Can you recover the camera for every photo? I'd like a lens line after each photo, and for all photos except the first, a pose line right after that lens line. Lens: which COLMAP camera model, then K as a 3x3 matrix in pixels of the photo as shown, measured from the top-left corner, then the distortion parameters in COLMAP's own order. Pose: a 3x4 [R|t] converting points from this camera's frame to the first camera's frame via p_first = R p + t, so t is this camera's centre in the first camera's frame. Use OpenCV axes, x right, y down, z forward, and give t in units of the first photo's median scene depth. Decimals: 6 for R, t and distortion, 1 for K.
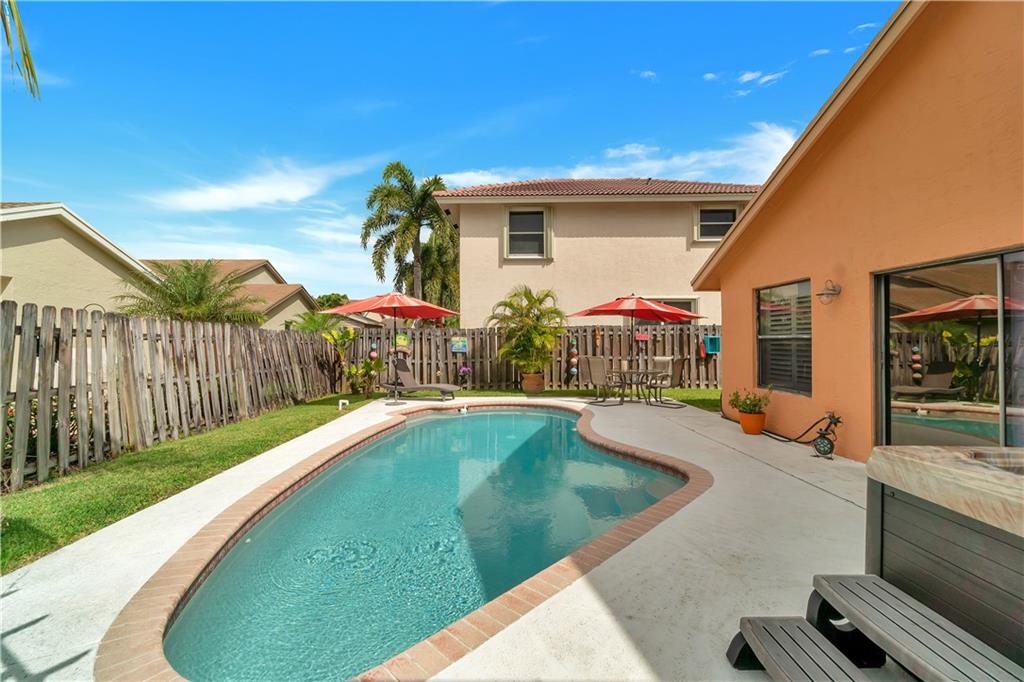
lens RADIAL K [[437.1, 0, 512.0], [0, 437.1, 341.0], [0, 0, 1]] dist [-0.003047, -0.000402]
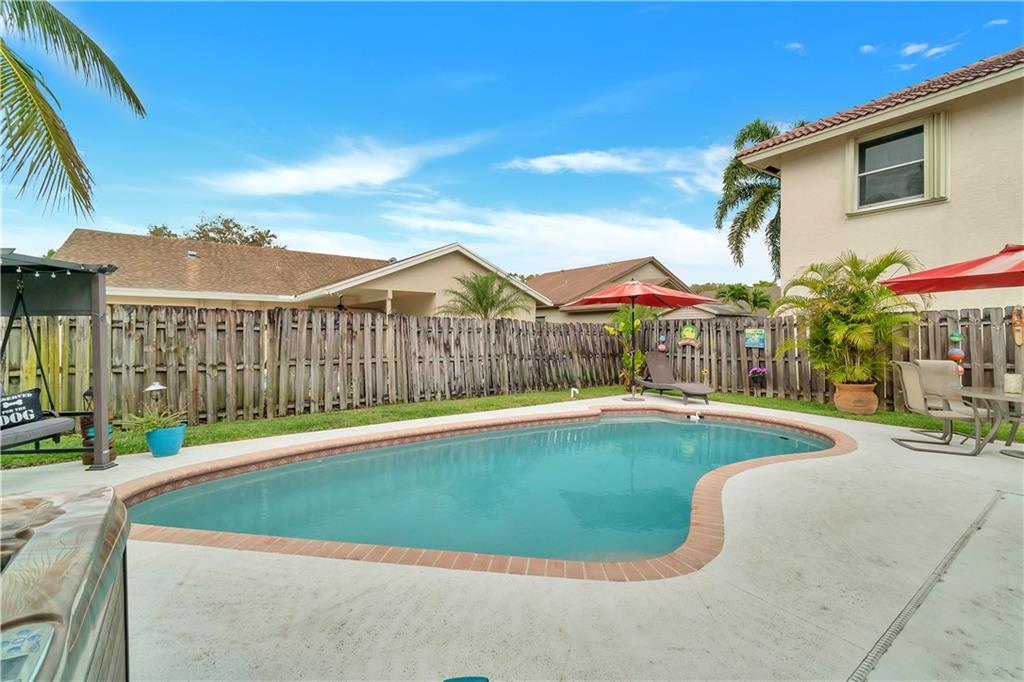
lens RADIAL K [[444.8, 0, 506.8], [0, 444.8, 332.6], [0, 0, 1]] dist [-0.000364, 0.000037]
pose [[0.569788, 0.002037, -0.821789, 0.281566], [-0.004292, 0.999991, -0.000498, 0.001051], [0.821780, 0.003811, 0.569791, 0.177624]]
